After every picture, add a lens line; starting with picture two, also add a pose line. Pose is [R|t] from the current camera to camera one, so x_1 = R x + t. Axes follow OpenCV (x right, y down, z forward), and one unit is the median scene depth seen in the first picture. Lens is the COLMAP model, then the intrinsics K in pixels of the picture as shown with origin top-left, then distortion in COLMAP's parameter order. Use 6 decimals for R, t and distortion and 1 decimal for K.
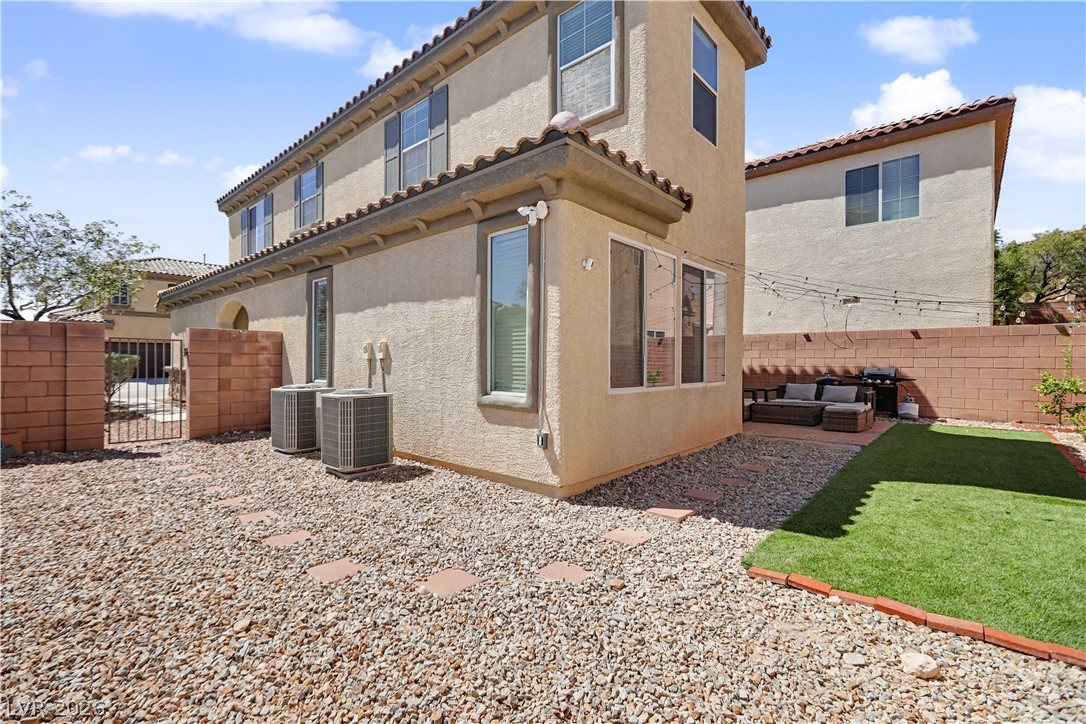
lens RADIAL K [[493.4, 0, 535.0], [0, 493.4, 365.4], [0, 0, 1]] dist [-0.002857, 0.003071]
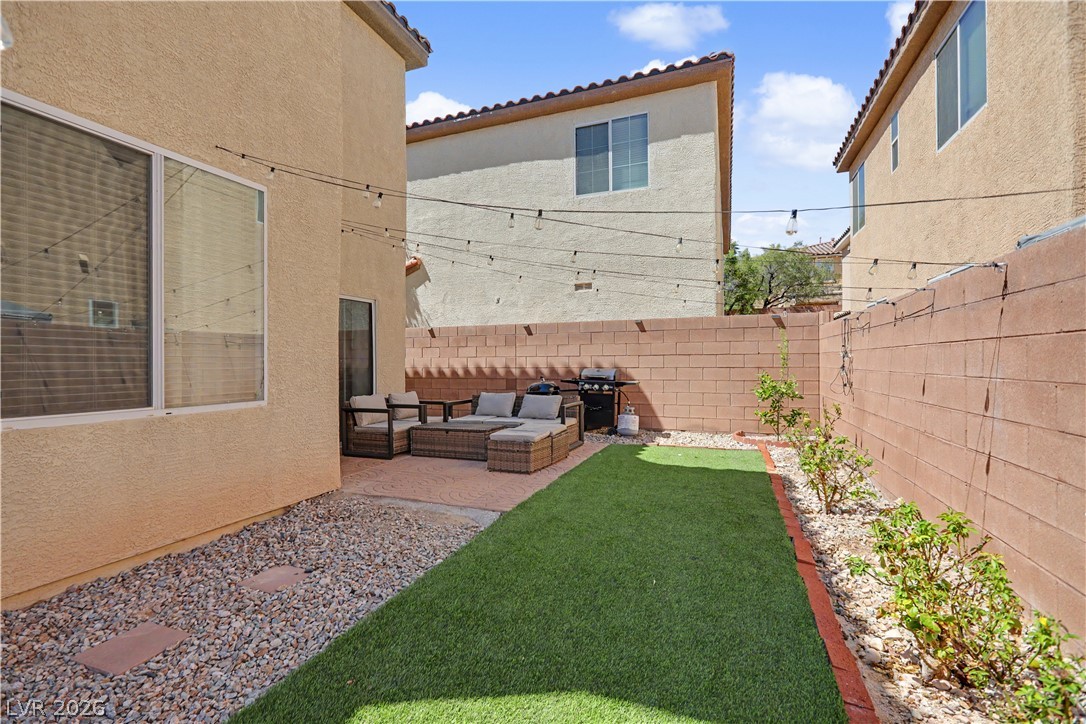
lens RADIAL K [[493.4, 0, 547.1], [0, 493.4, 361.0], [0, 0, 1]] dist [-0.002857, 0.003071]
pose [[0.932213, -0.004966, 0.361875, 0.341747], [0.010207, 0.999869, -0.012572, 0.001729], [-0.361765, 0.015413, 0.932142, 0.311415]]
